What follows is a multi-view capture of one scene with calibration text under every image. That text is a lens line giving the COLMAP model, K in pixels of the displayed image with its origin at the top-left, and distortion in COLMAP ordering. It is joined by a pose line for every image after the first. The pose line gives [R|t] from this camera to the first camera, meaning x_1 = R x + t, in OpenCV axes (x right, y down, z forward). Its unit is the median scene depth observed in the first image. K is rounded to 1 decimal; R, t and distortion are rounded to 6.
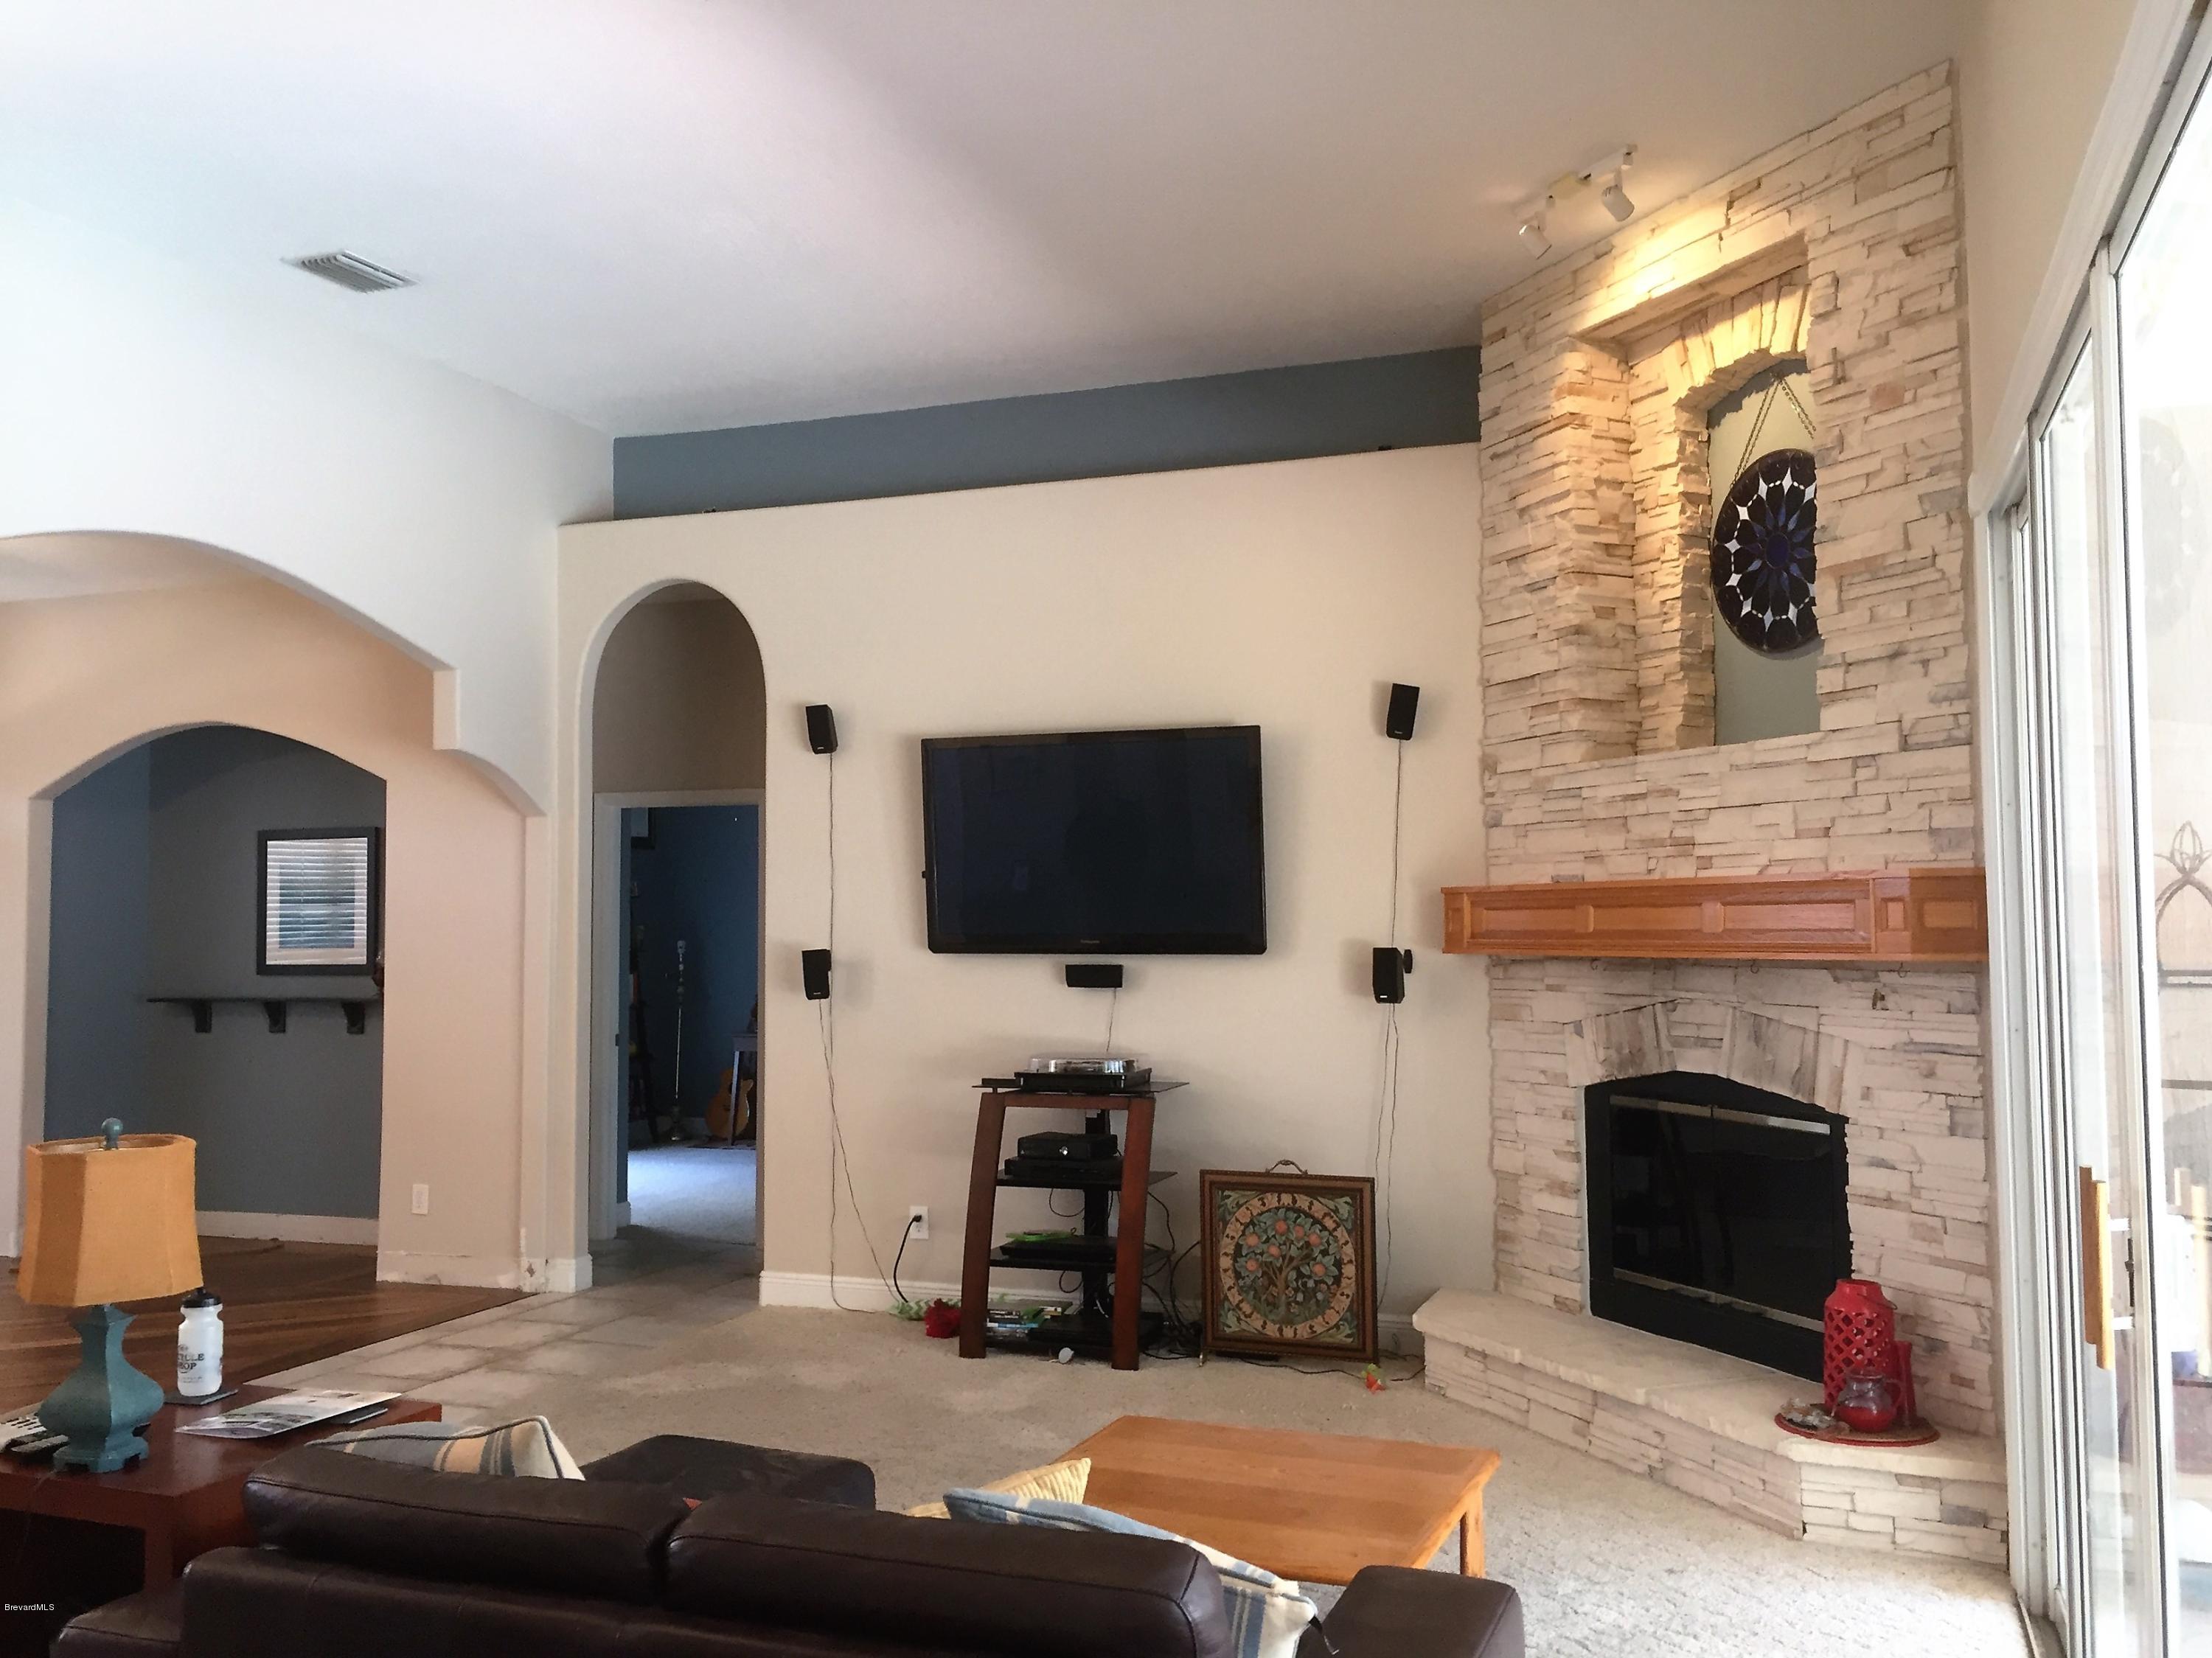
lens RADIAL K [[1965.9, 0, 1106.0], [0, 1965.9, 829.0], [0, 0, 1]] dist [0.048768, -0.004274]
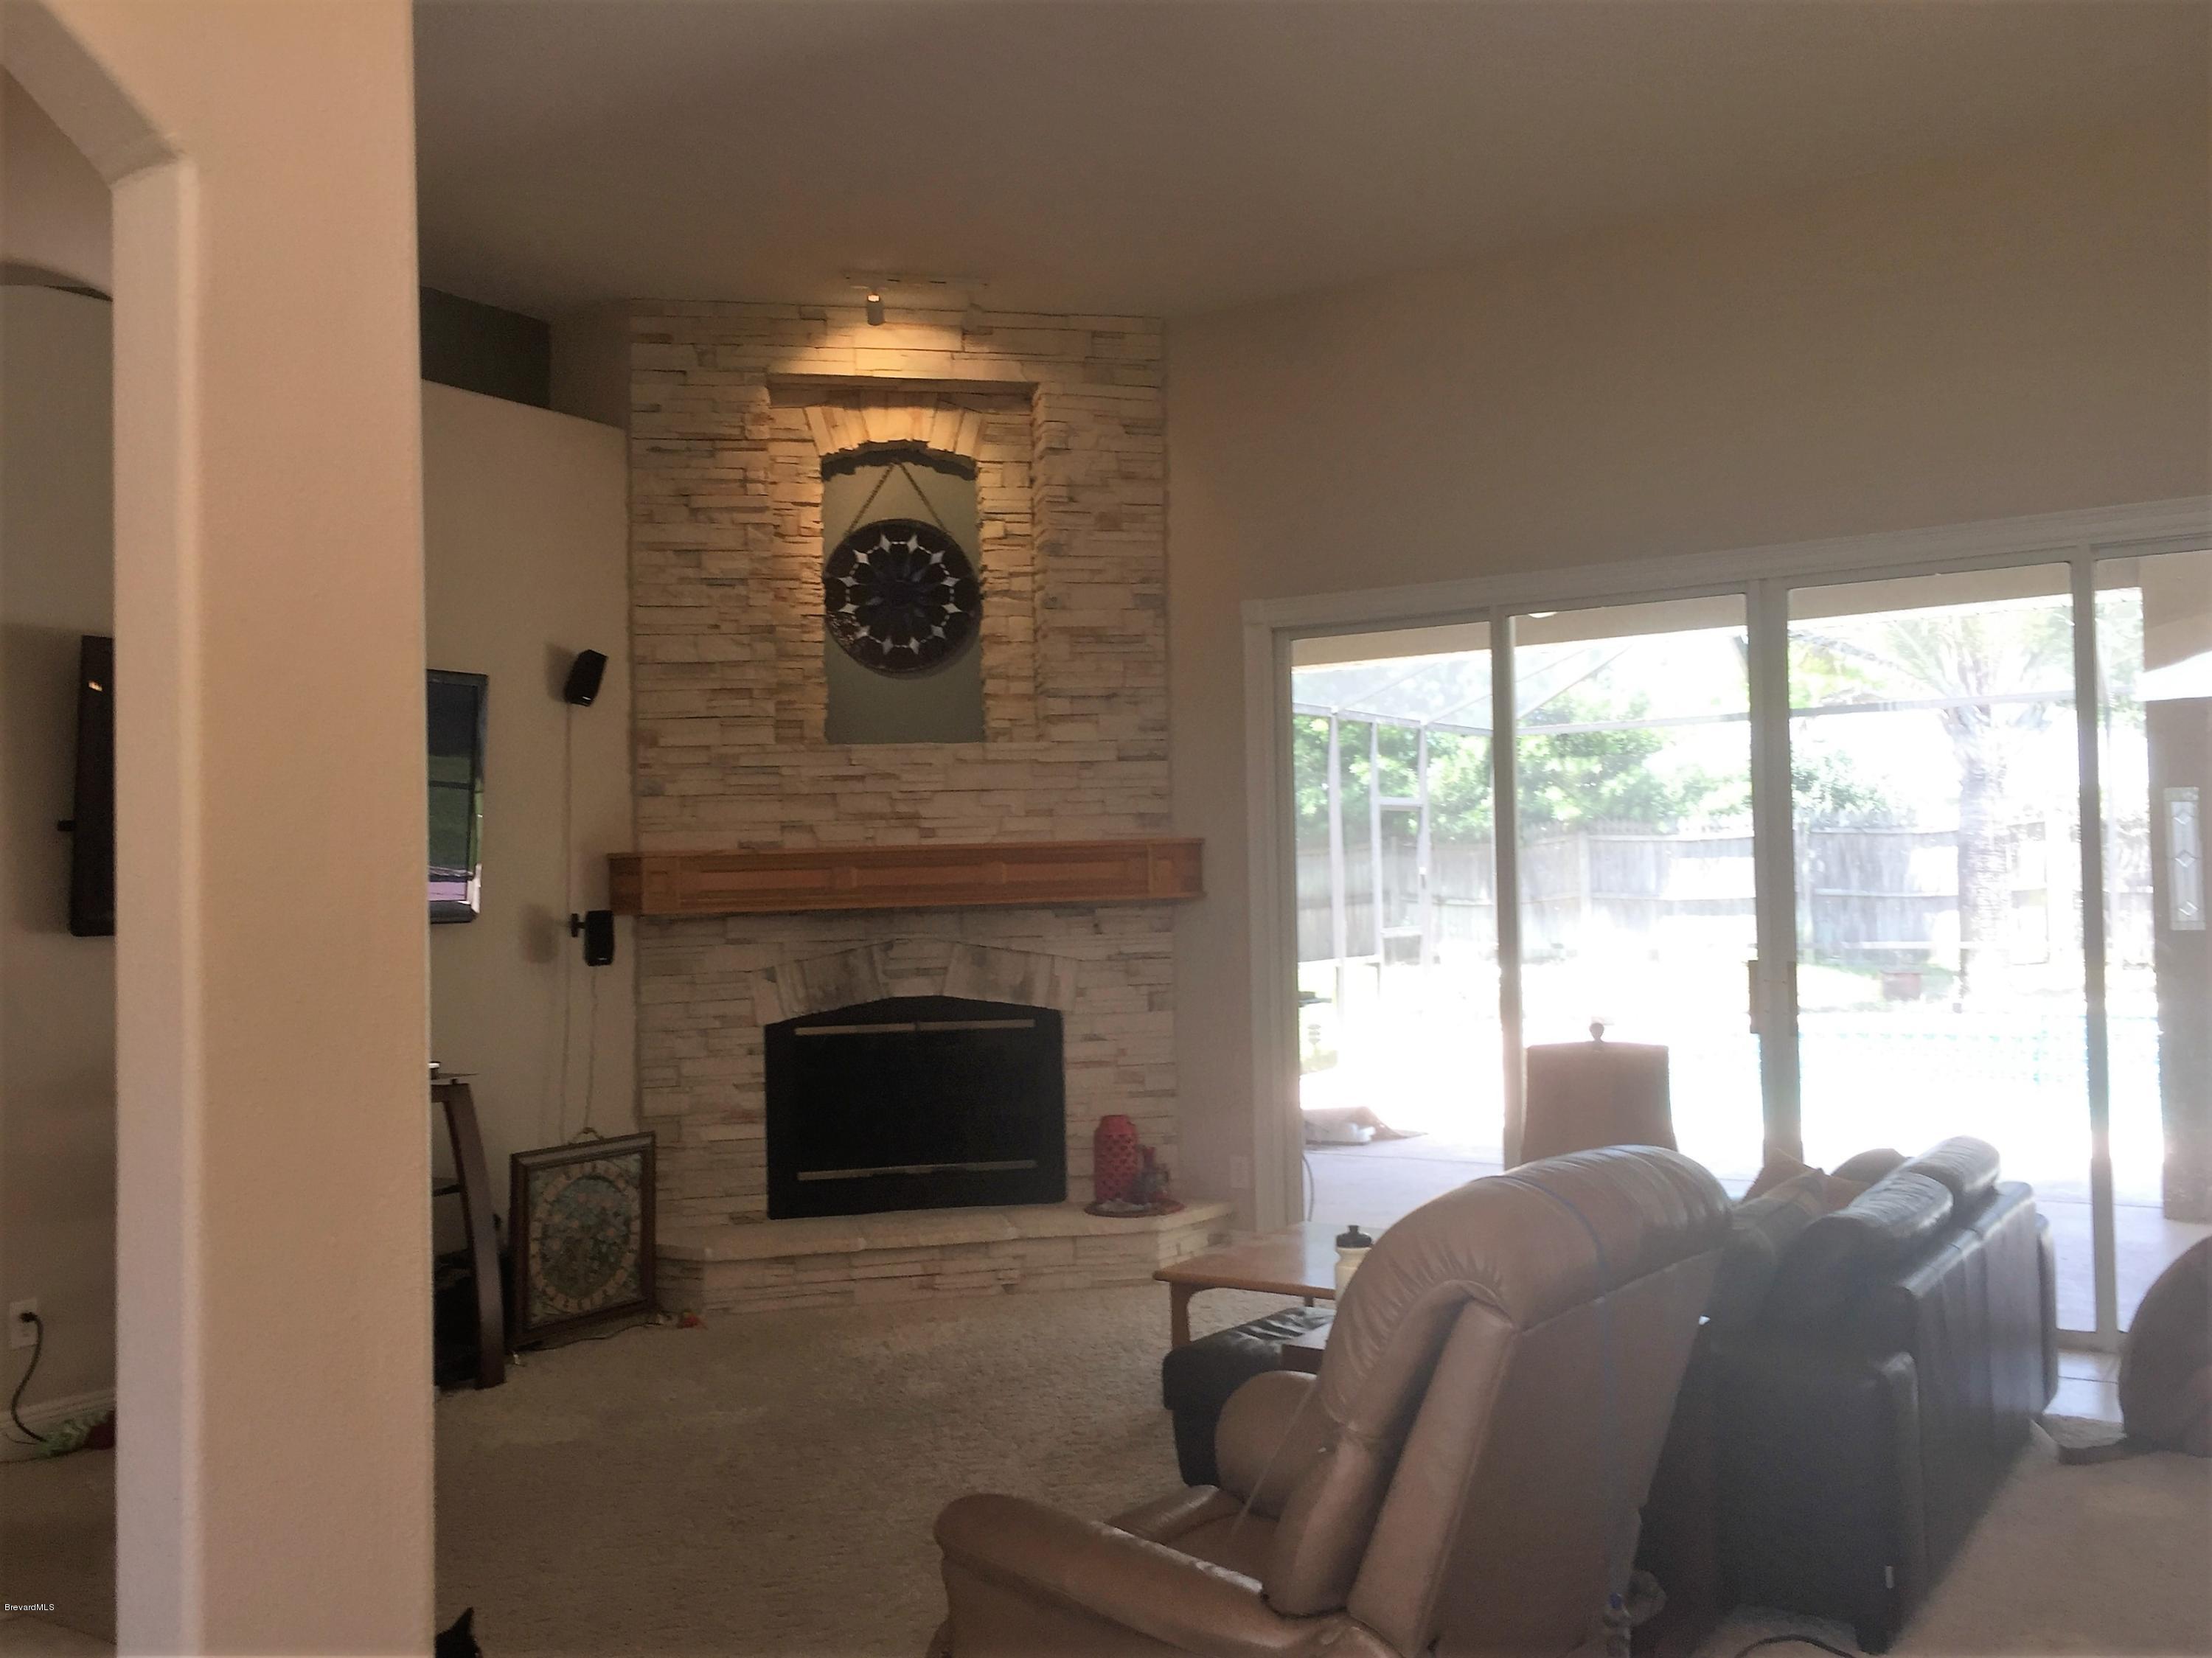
lens RADIAL K [[2084.2, 0, 1106.0], [0, 2084.2, 829.0], [0, 0, 1]] dist [0.108428, -0.163202]
pose [[0.169823, 0.026796, 0.985110, -0.932264], [-0.022771, 0.999470, -0.023261, 0.039892], [-0.985212, -0.018482, 0.170343, 0.595374]]
